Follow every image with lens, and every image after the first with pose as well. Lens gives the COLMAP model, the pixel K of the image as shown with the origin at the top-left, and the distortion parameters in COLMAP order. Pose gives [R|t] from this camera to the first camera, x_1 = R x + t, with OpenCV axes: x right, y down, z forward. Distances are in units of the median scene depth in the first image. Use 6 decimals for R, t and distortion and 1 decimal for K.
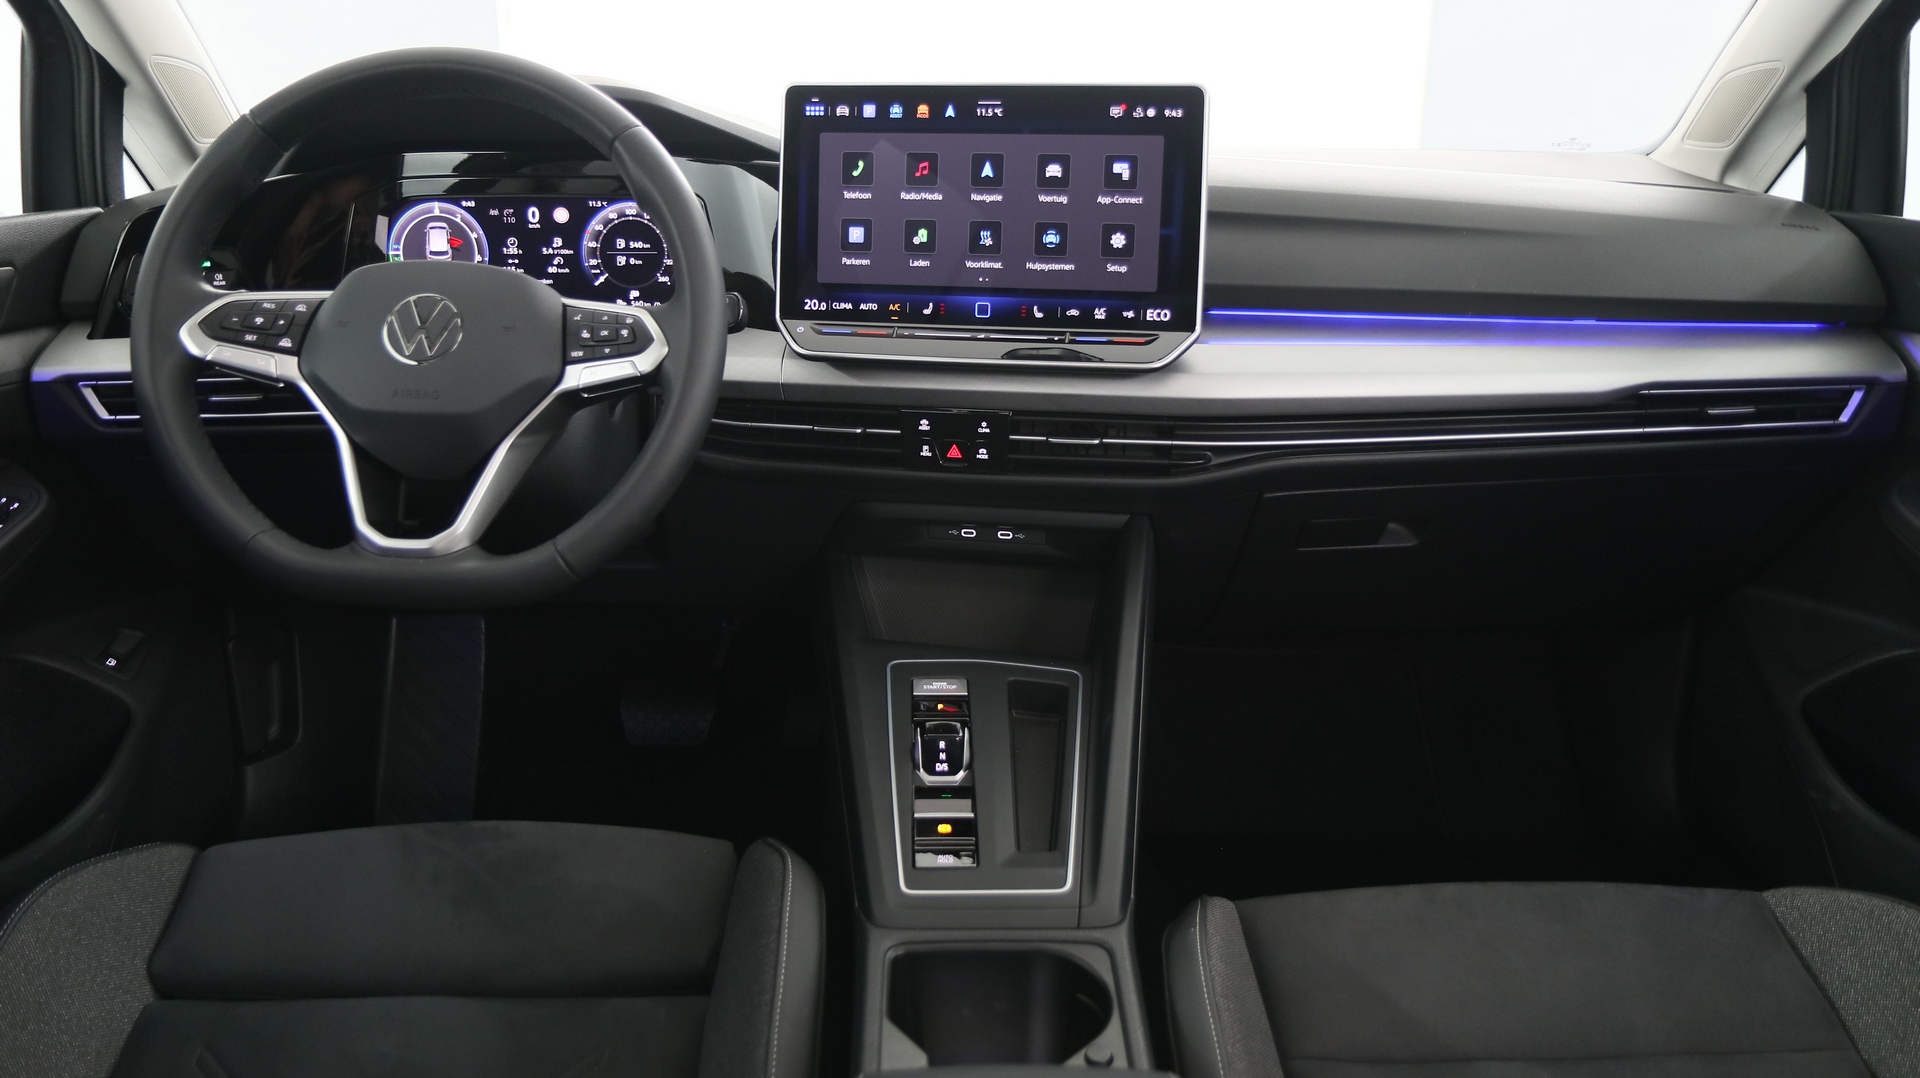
lens RADIAL K [[1399.7, 0, 960.0], [0, 1399.7, 539.0], [0, 0, 1]] dist [-0.038718, 0.003672]
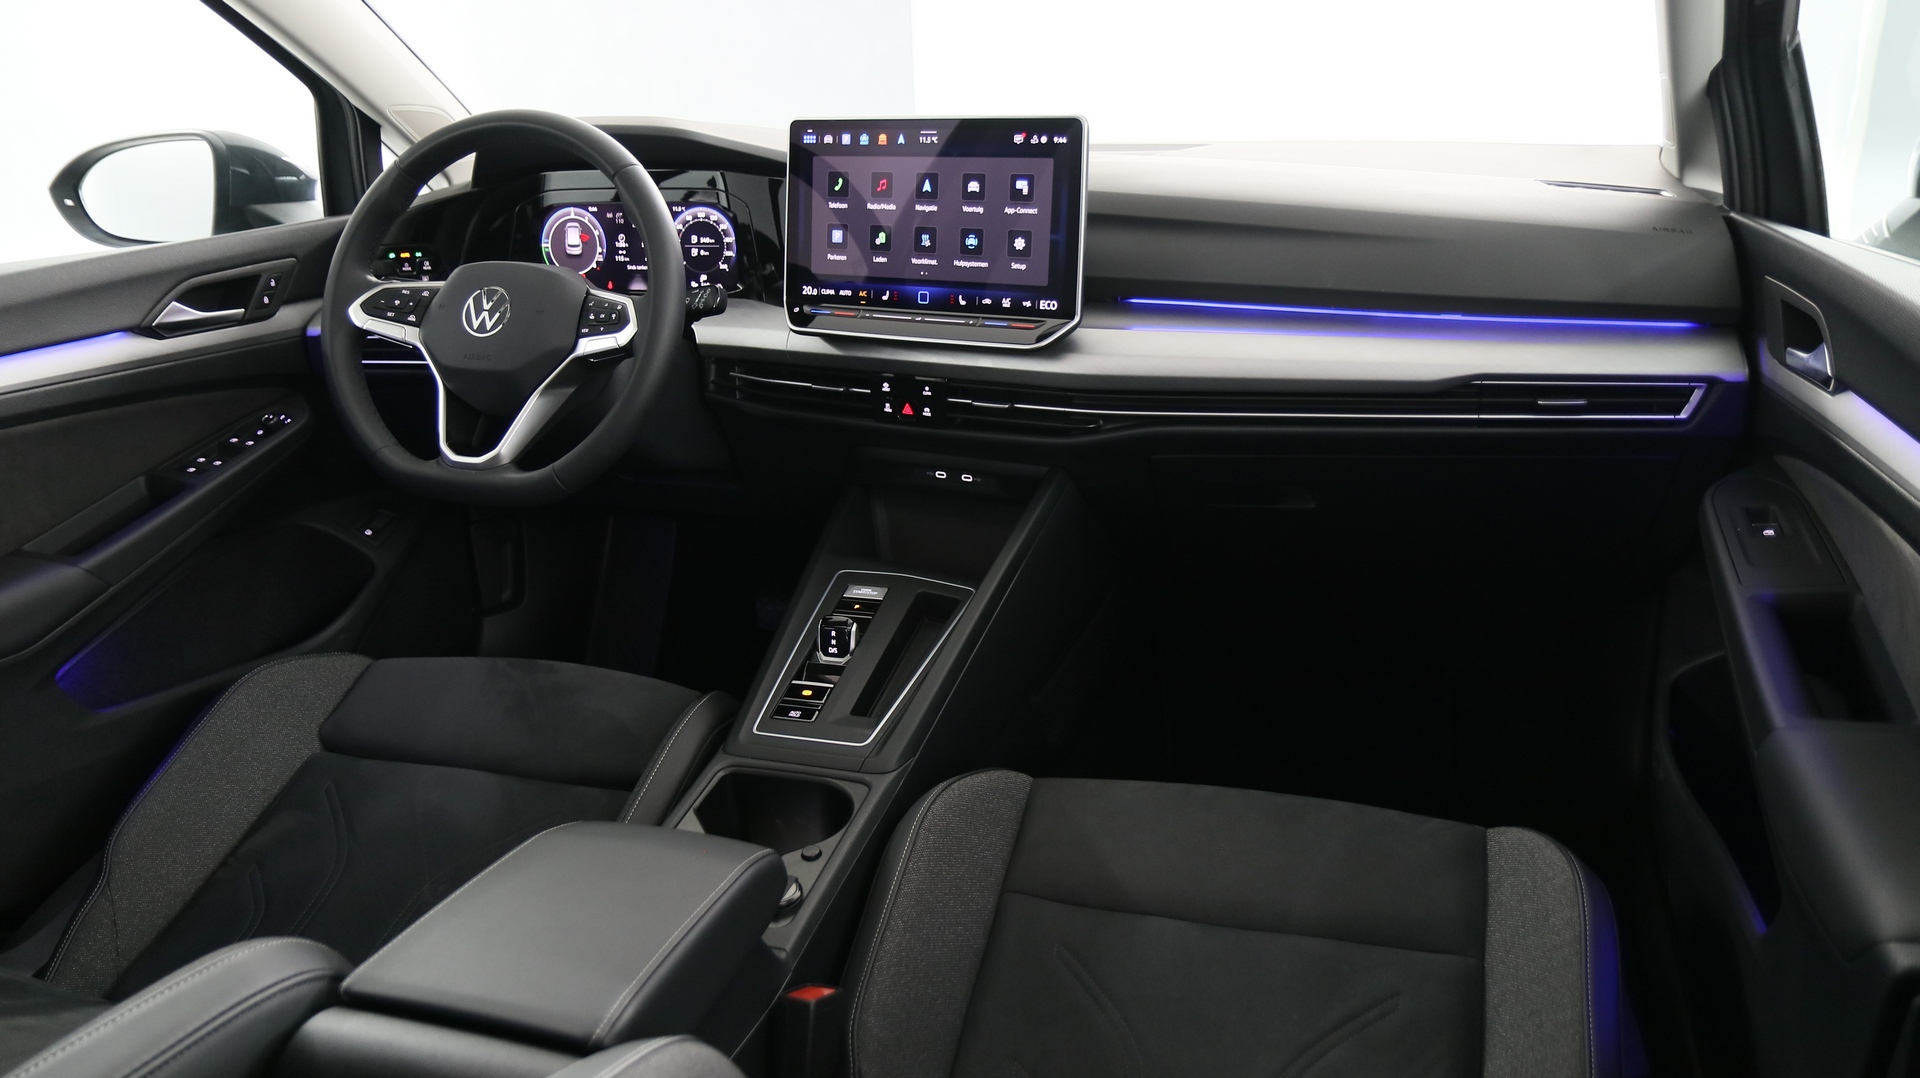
lens RADIAL K [[1357.9, 0, 960.0], [0, 1357.9, 539.0], [0, 0, 1]] dist [-0.052932, -0.001875]
pose [[0.953027, 0.069991, -0.294688, 0.424197], [-0.055855, 0.996860, 0.056126, -0.017830], [0.297692, -0.037030, 0.953944, -0.161134]]
